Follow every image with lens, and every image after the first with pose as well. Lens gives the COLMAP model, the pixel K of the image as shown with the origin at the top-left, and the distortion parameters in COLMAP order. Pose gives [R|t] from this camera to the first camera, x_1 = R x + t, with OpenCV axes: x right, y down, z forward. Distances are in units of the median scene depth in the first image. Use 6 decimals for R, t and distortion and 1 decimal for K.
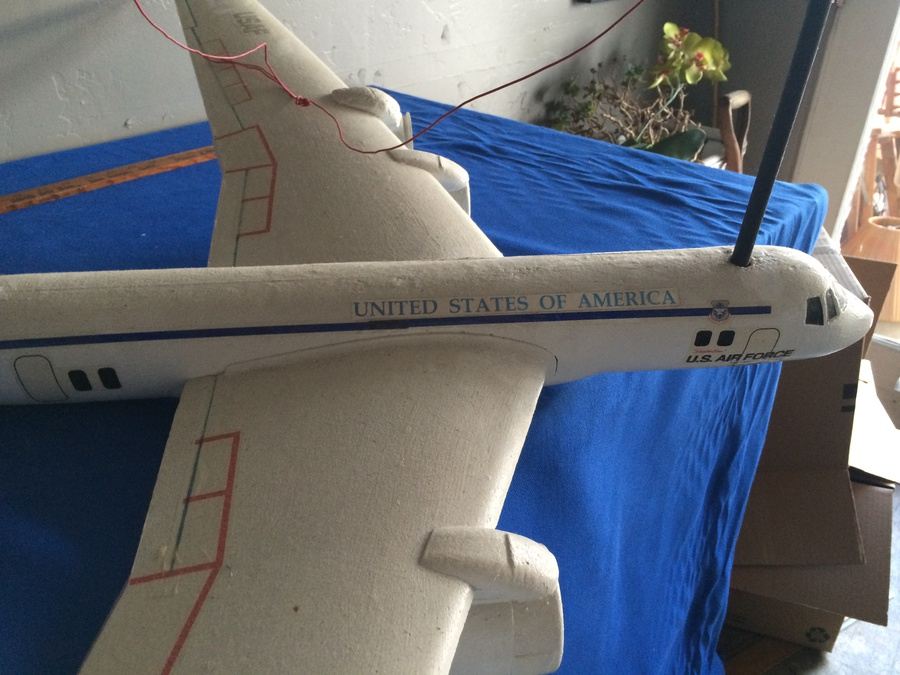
lens RADIAL K [[777.2, 0, 450.0], [0, 777.2, 337.5], [0, 0, 1]] dist [0.082132, -0.146937]
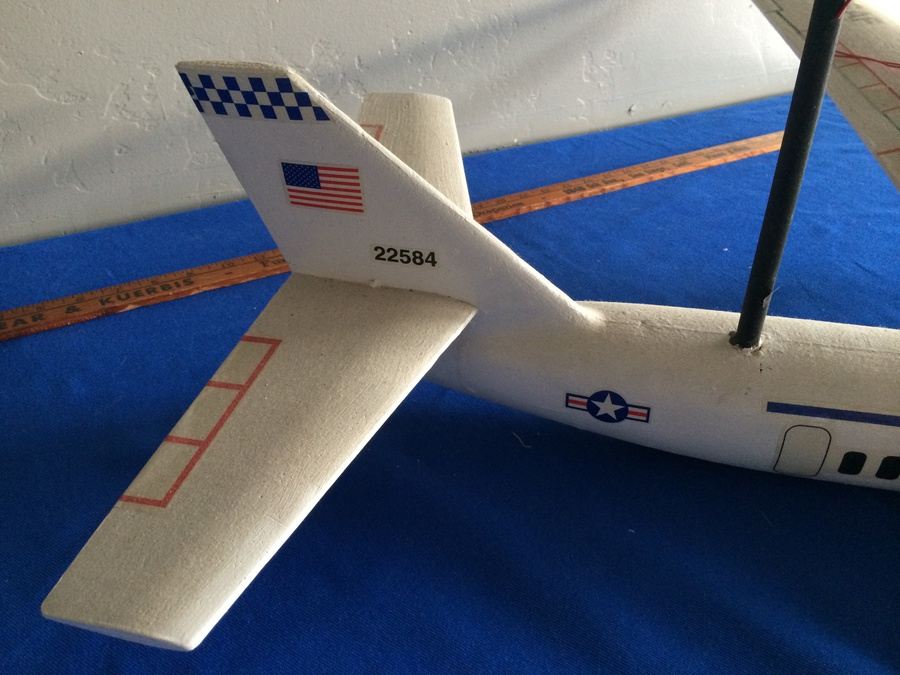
lens RADIAL K [[777.2, 0, 450.0], [0, 777.2, 337.5], [0, 0, 1]] dist [0.082132, -0.146937]
pose [[0.946366, 0.161917, -0.279597, -0.356755], [-0.151821, 0.986731, 0.057548, -0.031009], [0.285205, -0.012013, 0.958391, 0.054479]]
